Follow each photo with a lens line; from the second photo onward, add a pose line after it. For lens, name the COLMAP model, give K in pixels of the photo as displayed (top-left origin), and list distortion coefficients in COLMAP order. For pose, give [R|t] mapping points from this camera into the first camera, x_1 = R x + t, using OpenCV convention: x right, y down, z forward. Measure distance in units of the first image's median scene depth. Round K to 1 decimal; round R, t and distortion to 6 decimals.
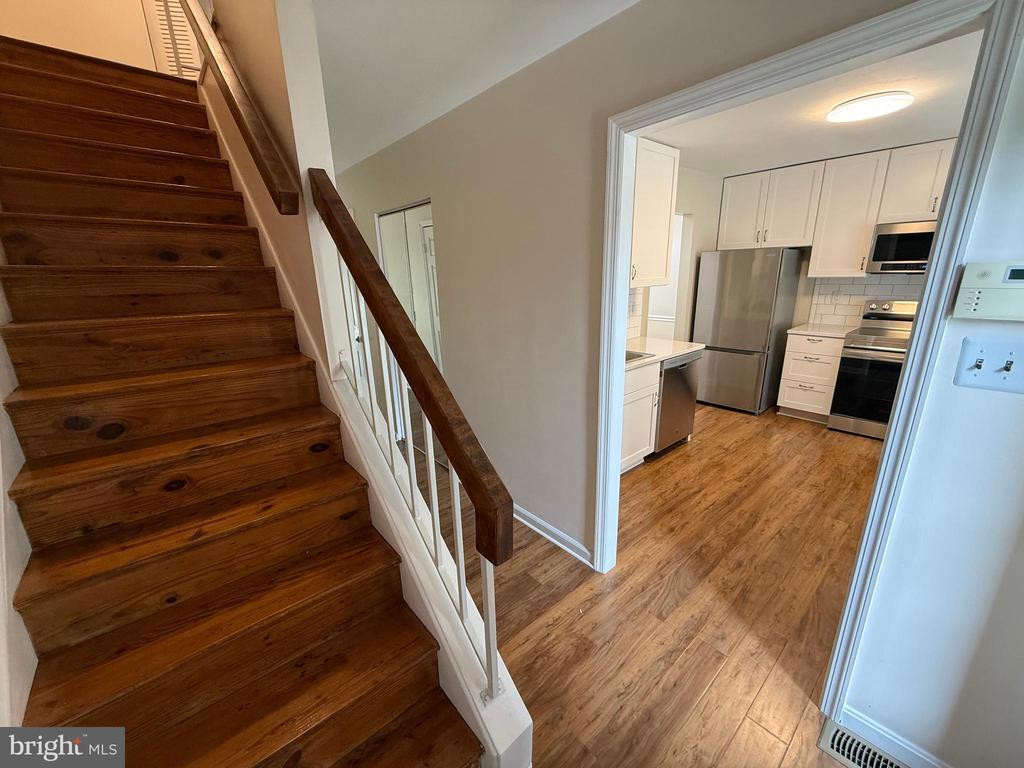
lens RADIAL K [[408.6, 0, 507.8], [0, 408.6, 384.7], [0, 0, 1]] dist [-0.001279, -0.000155]
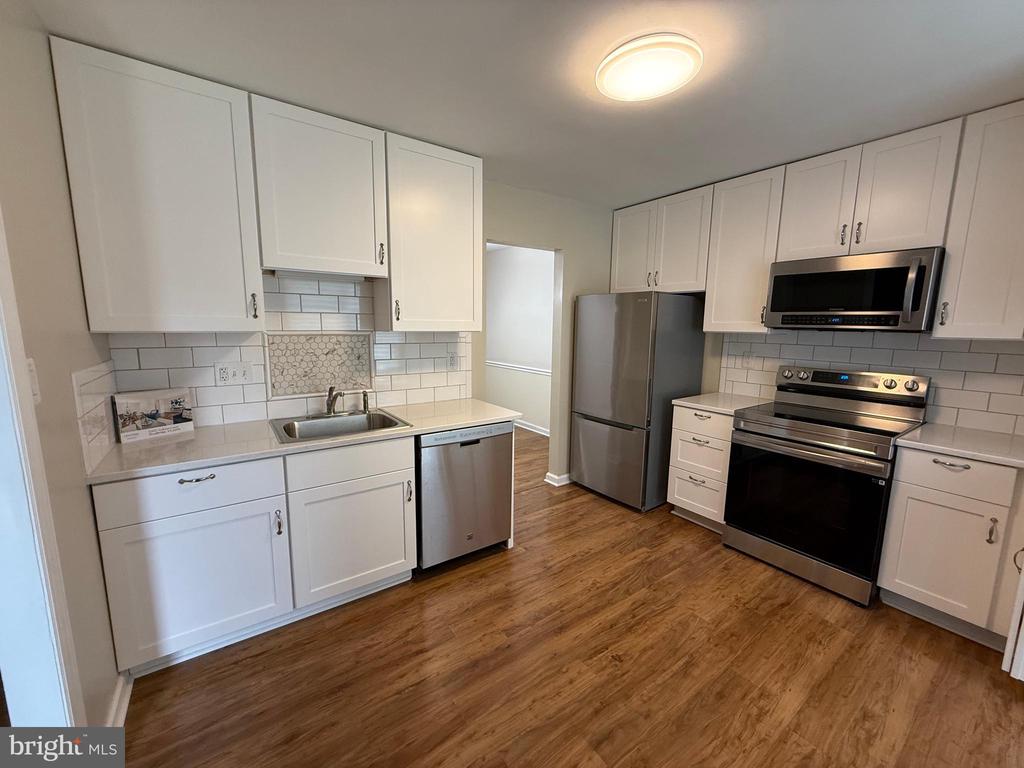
lens RADIAL K [[408.6, 0, 515.6], [0, 408.6, 384.4], [0, 0, 1]] dist [-0.001279, -0.000155]
pose [[0.995648, 0.053658, -0.076196, 0.472158], [-0.062625, 0.990720, -0.120635, -0.056624], [0.069016, 0.124882, 0.989768, 0.253994]]
